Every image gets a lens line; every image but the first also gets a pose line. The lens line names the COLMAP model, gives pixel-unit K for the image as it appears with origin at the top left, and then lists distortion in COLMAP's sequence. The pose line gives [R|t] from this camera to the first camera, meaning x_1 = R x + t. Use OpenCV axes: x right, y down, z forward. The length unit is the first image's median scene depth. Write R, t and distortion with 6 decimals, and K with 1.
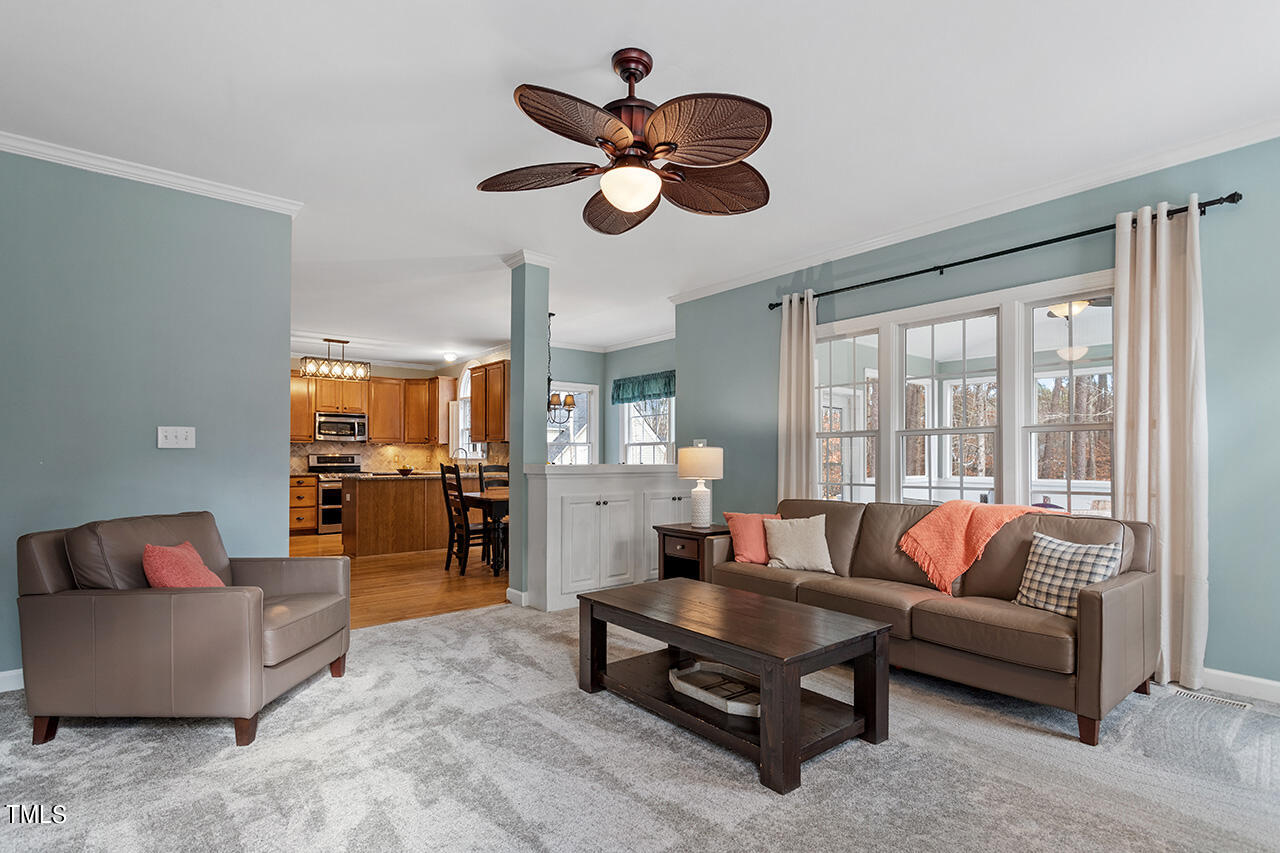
lens RADIAL K [[615.4, 0, 634.4], [0, 615.4, 458.1], [0, 0, 1]] dist [0.004765, 0.000991]
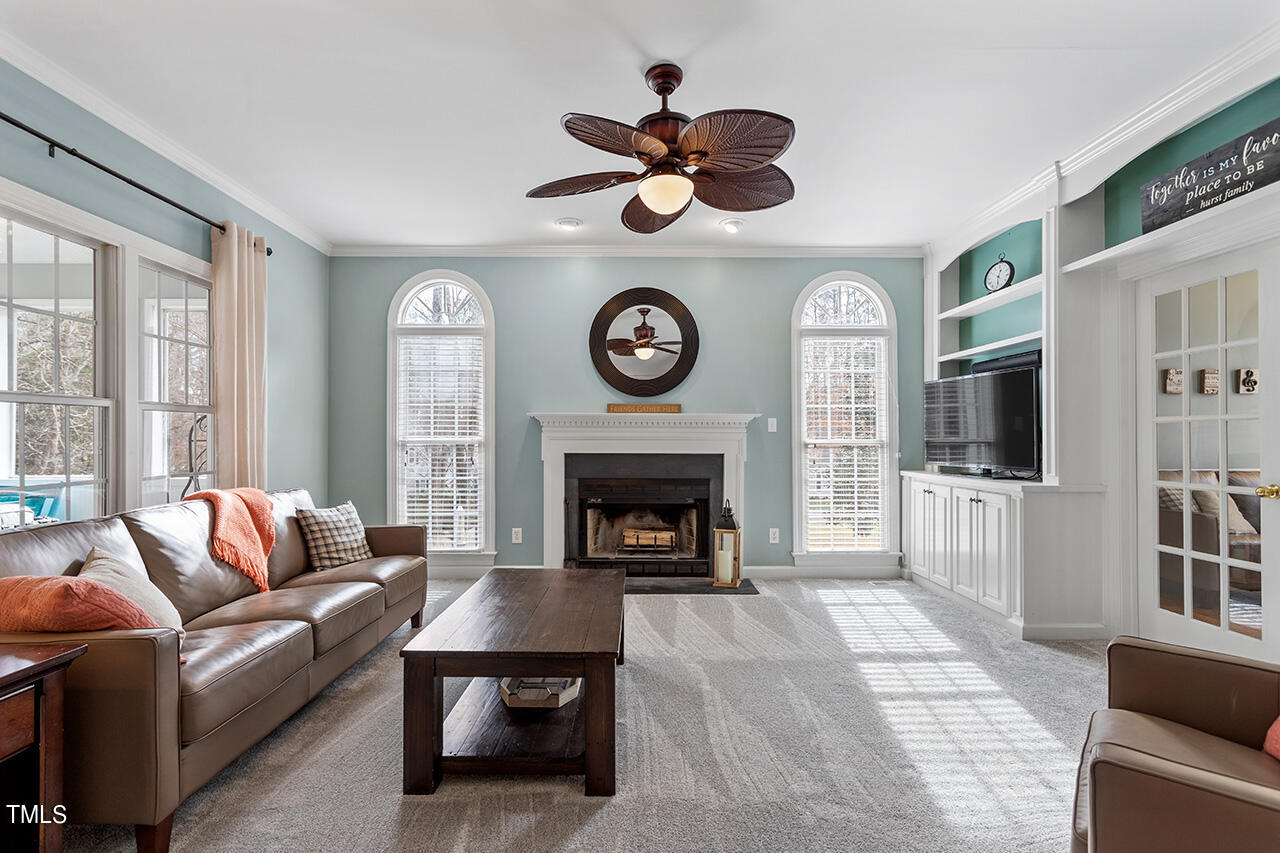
lens RADIAL K [[615.4, 0, 636.5], [0, 615.4, 431.8], [0, 0, 1]] dist [0.004765, 0.000991]
pose [[-0.779506, 0.008752, 0.626334, -0.382265], [0.001842, 0.999930, -0.011680, 0.000359], [-0.626392, -0.007951, -0.779468, 1.114327]]
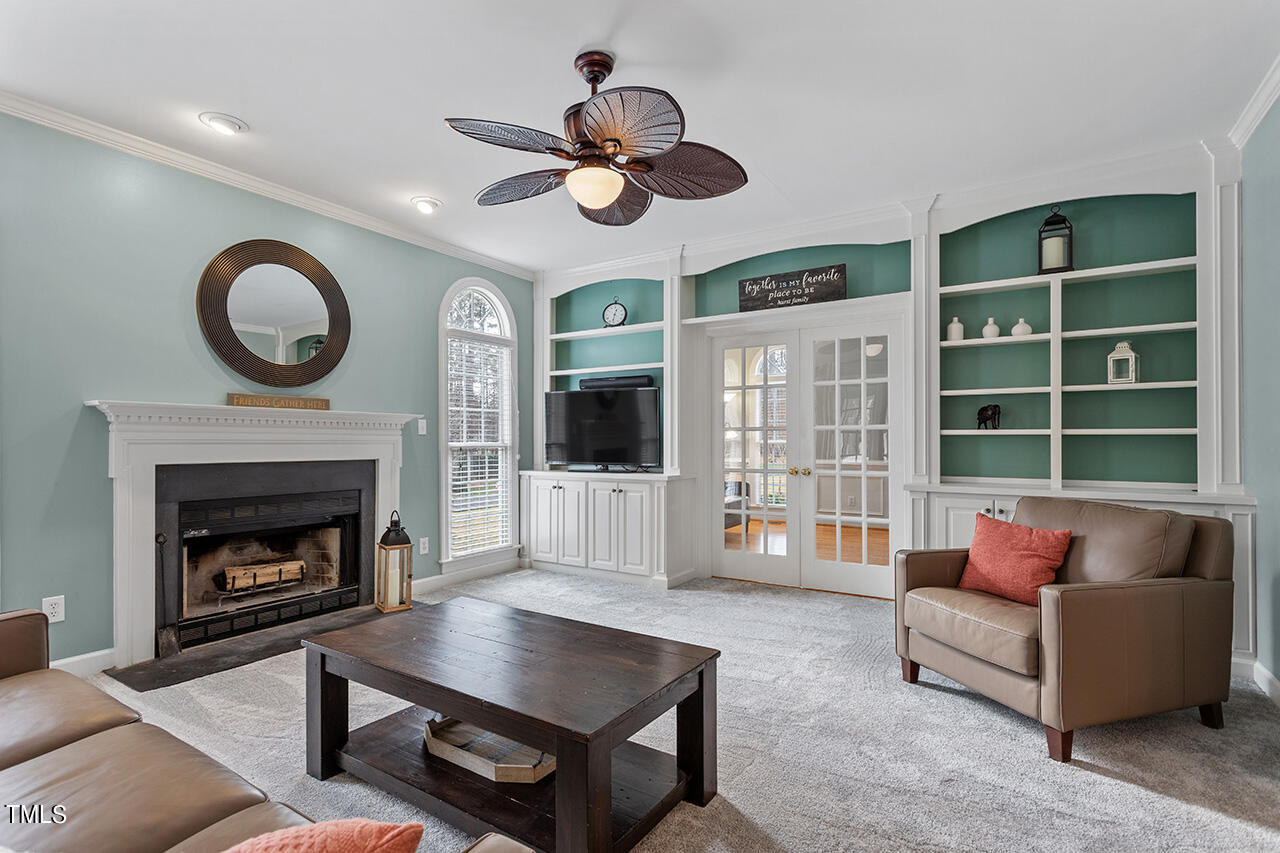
lens RADIAL K [[615.4, 0, 638.2], [0, 615.4, 437.7], [0, 0, 1]] dist [0.004765, 0.000991]
pose [[-0.951024, 0.000664, -0.309117, 0.150377], [0.002099, 0.999989, -0.004310, -0.001841], [0.309111, -0.004747, -0.951014, 1.198151]]
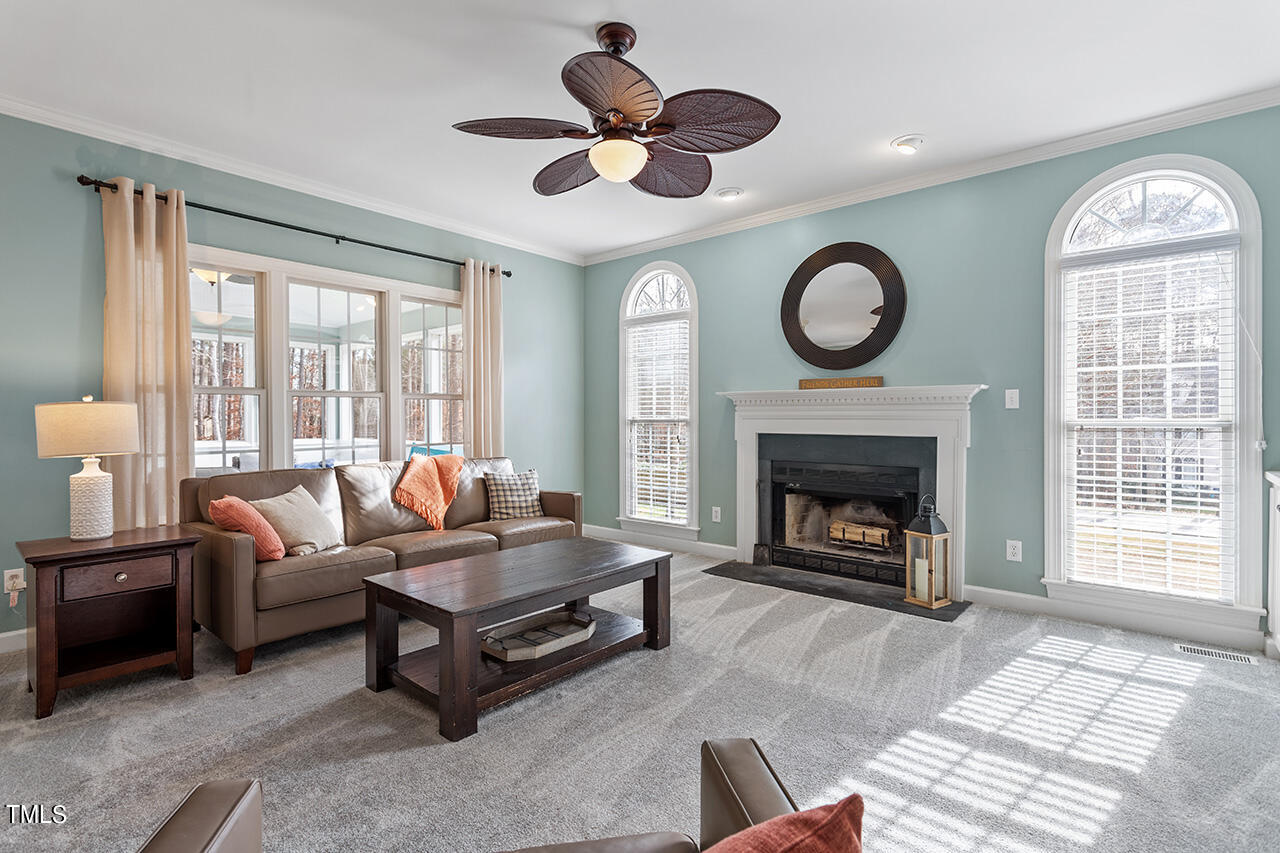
lens RADIAL K [[615.4, 0, 632.9], [0, 615.4, 426.4], [0, 0, 1]] dist [0.004765, 0.000991]
pose [[-0.168819, -0.011846, 0.985576, -0.614267], [0.002751, 0.999918, 0.012490, -0.000036], [-0.985643, 0.004819, -0.168772, 0.679990]]
